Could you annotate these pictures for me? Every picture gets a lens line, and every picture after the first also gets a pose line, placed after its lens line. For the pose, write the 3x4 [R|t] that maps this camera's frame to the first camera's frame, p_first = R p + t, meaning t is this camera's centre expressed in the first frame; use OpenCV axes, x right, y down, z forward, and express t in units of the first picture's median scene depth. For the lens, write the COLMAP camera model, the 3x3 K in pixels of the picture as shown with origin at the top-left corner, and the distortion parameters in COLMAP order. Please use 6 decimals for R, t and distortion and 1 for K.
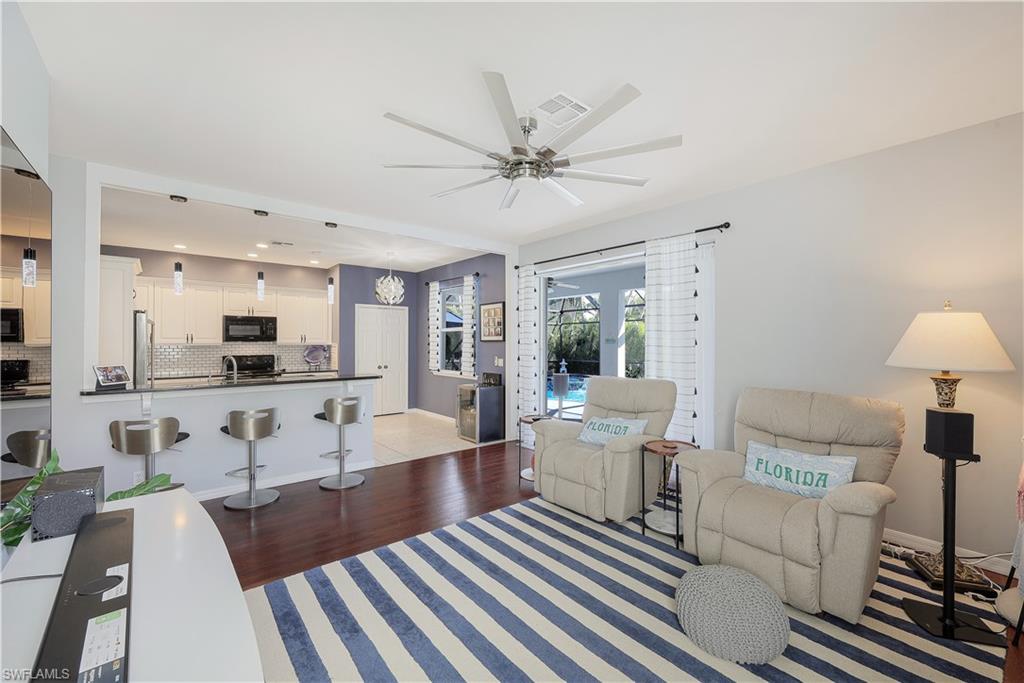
lens RADIAL K [[416.5, 0, 513.4], [0, 416.5, 342.2], [0, 0, 1]] dist [-0.000343, -0.000330]
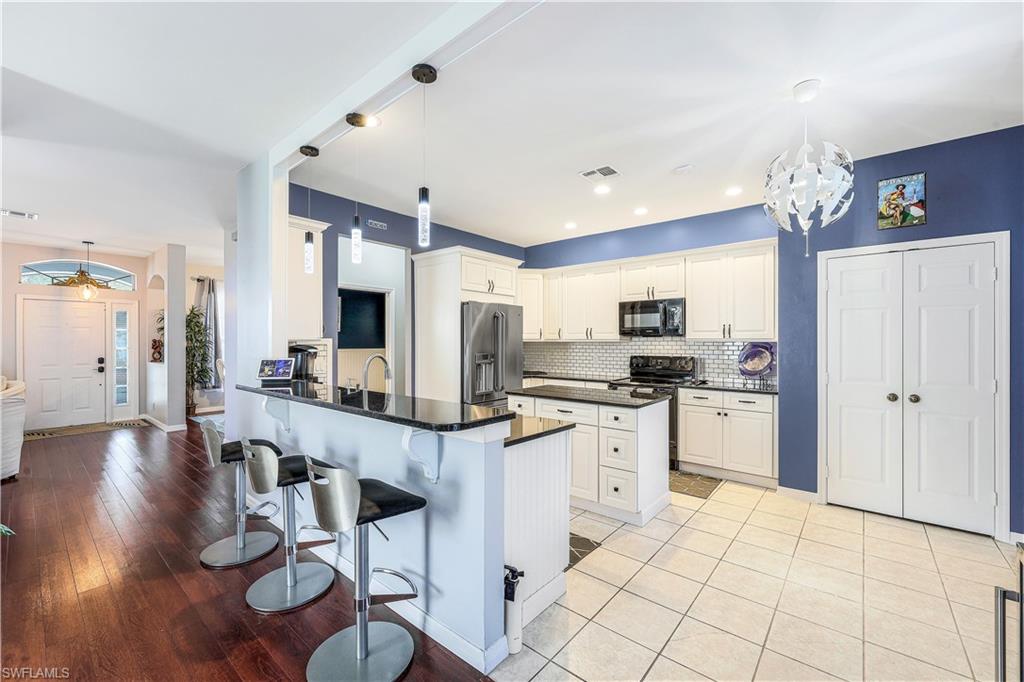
lens RADIAL K [[416.5, 0, 513.4], [0, 416.5, 339.8], [0, 0, 1]] dist [-0.000343, -0.000330]
pose [[0.160511, -0.001884, -0.987032, 0.021649], [-0.003036, 0.999993, -0.002403, 0.006850], [0.987029, 0.003382, 0.160504, 0.676524]]
